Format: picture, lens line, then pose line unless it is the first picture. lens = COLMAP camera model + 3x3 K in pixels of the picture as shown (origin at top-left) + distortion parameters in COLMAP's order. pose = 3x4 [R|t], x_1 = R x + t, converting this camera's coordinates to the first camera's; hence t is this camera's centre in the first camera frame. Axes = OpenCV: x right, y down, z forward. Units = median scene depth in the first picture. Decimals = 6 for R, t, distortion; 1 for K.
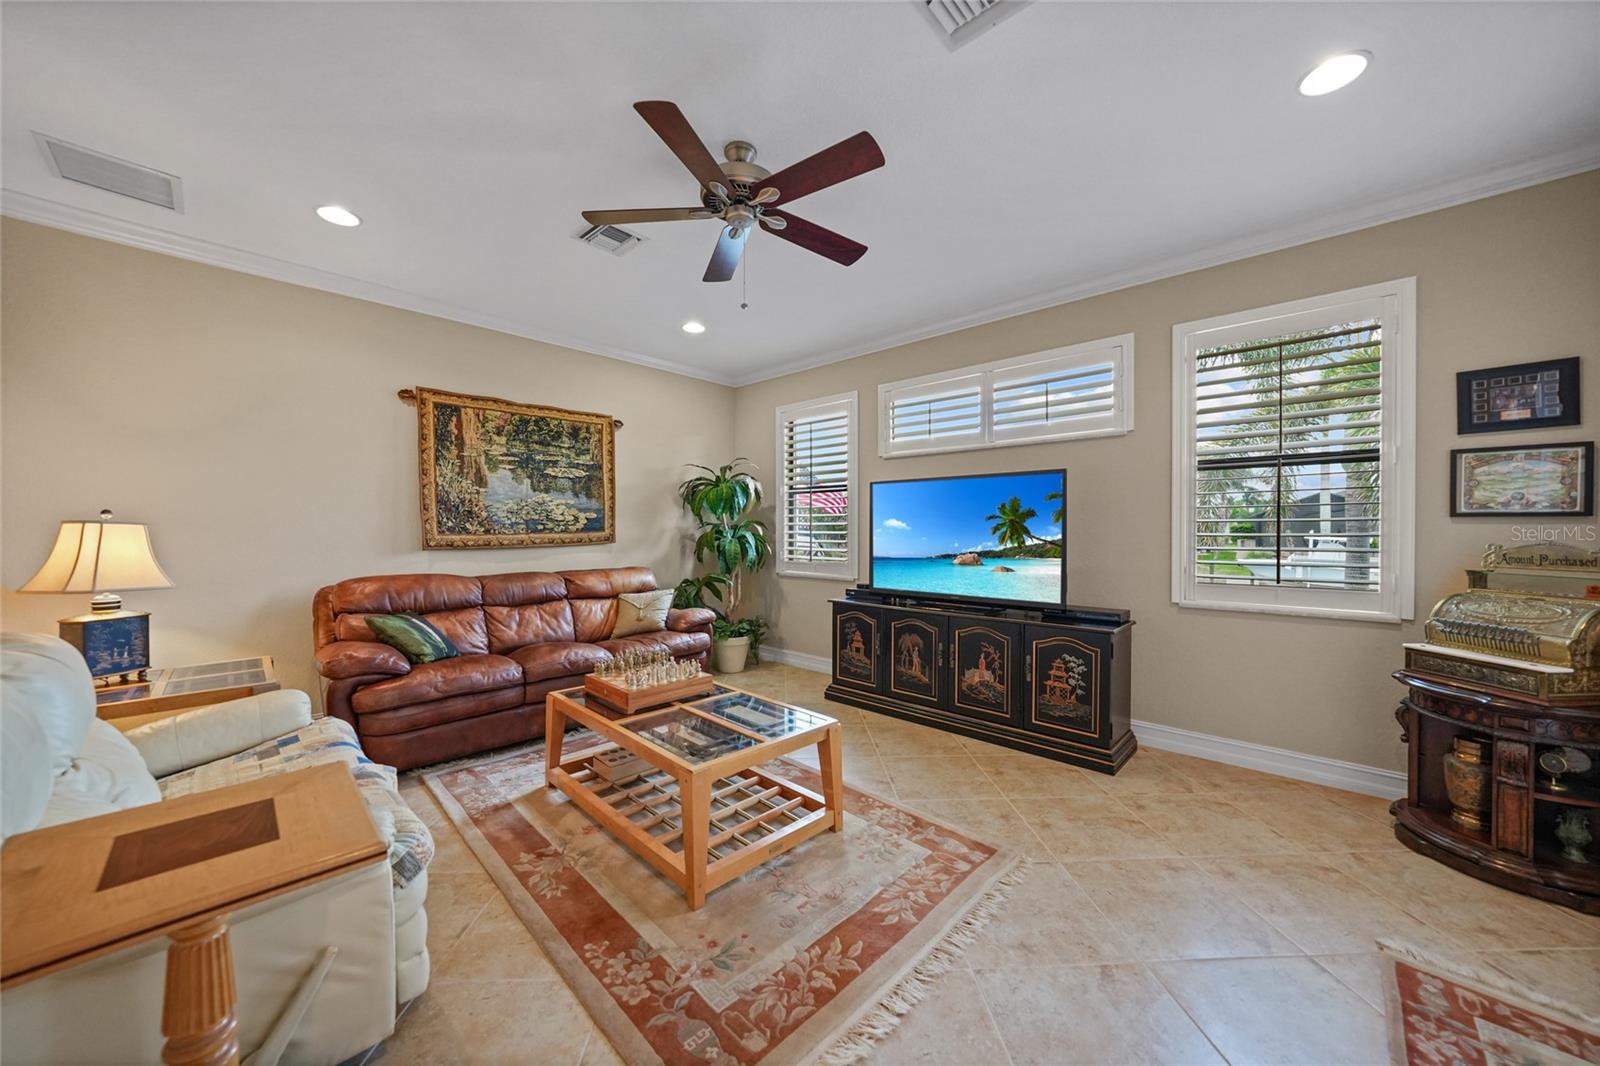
lens RADIAL K [[558.6, 0, 798.9], [0, 558.6, 537.9], [0, 0, 1]] dist [-0.016309, 0.001269]
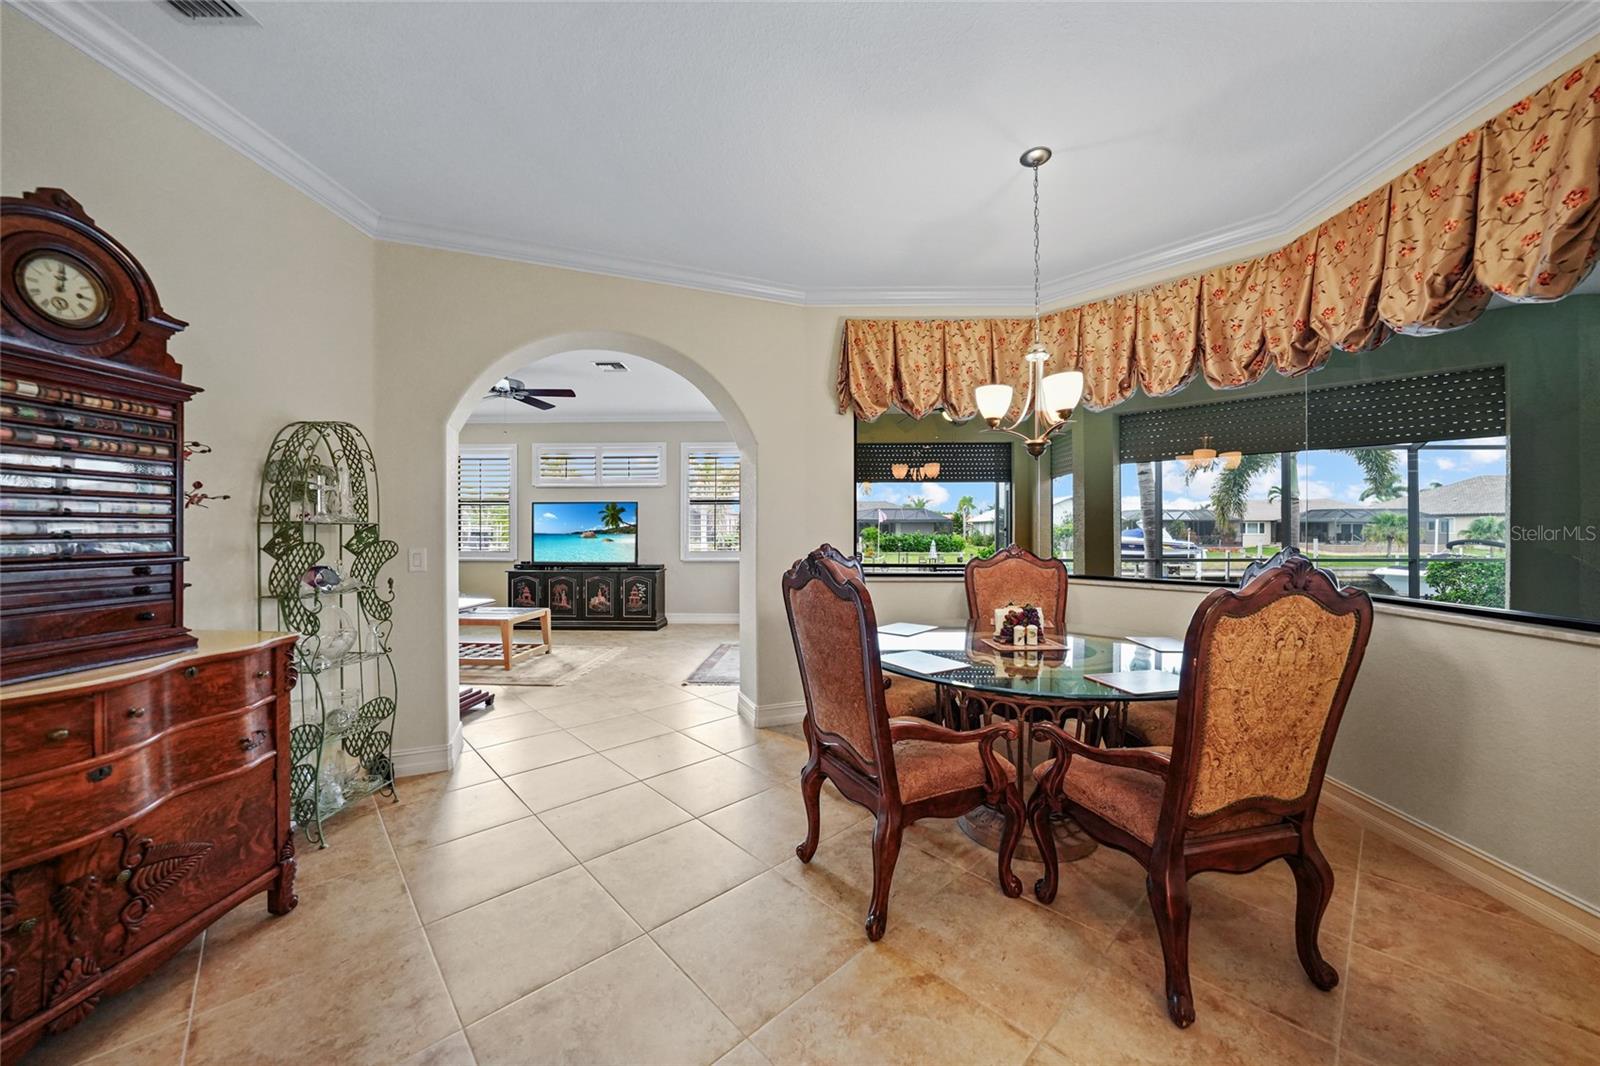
lens RADIAL K [[558.6, 0, 795.9], [0, 558.6, 532.2], [0, 0, 1]] dist [-0.016309, 0.001269]
pose [[0.747023, -0.003240, 0.664790, -0.476547], [0.013730, 0.999850, -0.010556, 0.028282], [-0.664656, 0.017013, 0.746956, -0.982860]]
